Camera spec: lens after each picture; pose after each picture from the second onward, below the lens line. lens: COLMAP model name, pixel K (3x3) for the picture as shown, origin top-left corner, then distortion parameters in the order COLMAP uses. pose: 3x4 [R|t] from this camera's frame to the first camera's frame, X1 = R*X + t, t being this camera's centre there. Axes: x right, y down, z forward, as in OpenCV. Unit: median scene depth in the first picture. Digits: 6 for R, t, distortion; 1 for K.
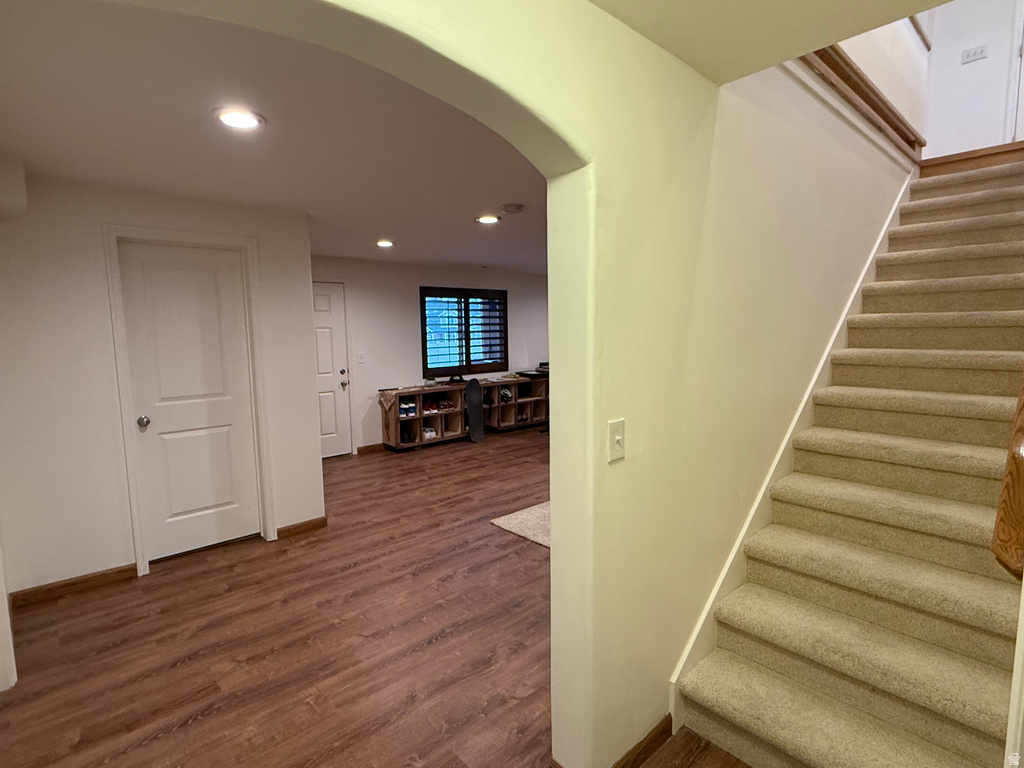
lens RADIAL K [[513.8, 0, 512.0], [0, 513.8, 384.0], [0, 0, 1]] dist [0.001019, 0.000213]
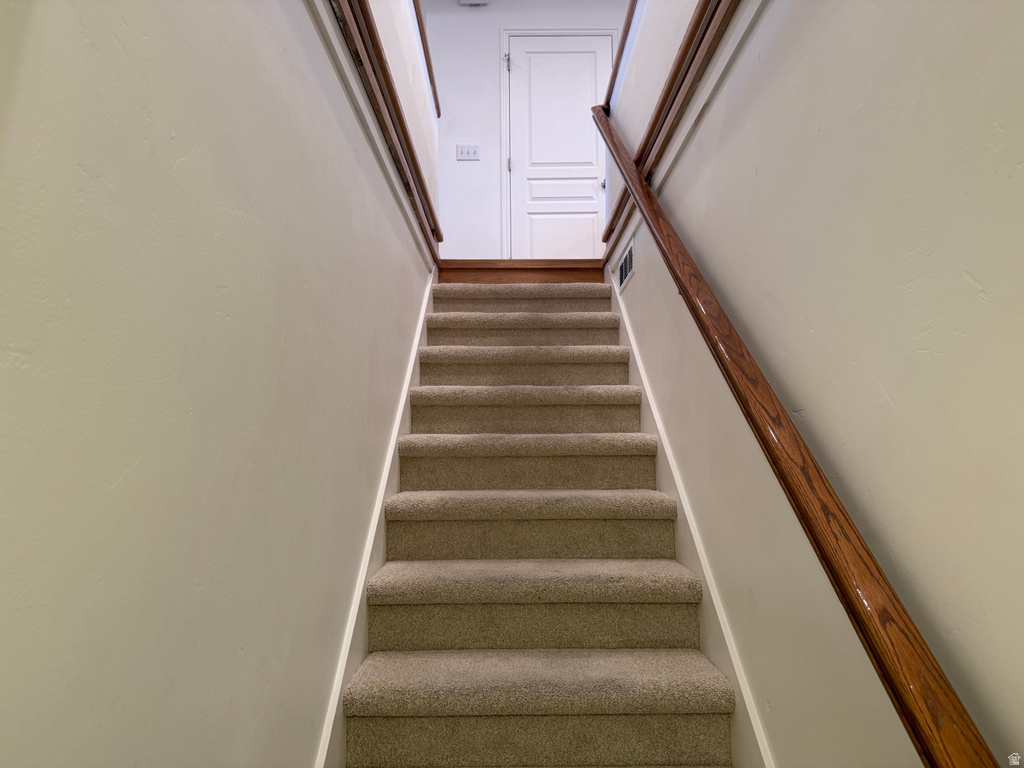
lens RADIAL K [[715.8, 0, 512.0], [0, 715.8, 384.0], [0, 0, 1]] dist [0.119515, -0.140340]
pose [[0.665915, 0.080785, 0.741641, 0.171680], [0.078822, 0.980937, -0.177624, -0.099655], [-0.741852, 0.176740, 0.646853, 0.380098]]
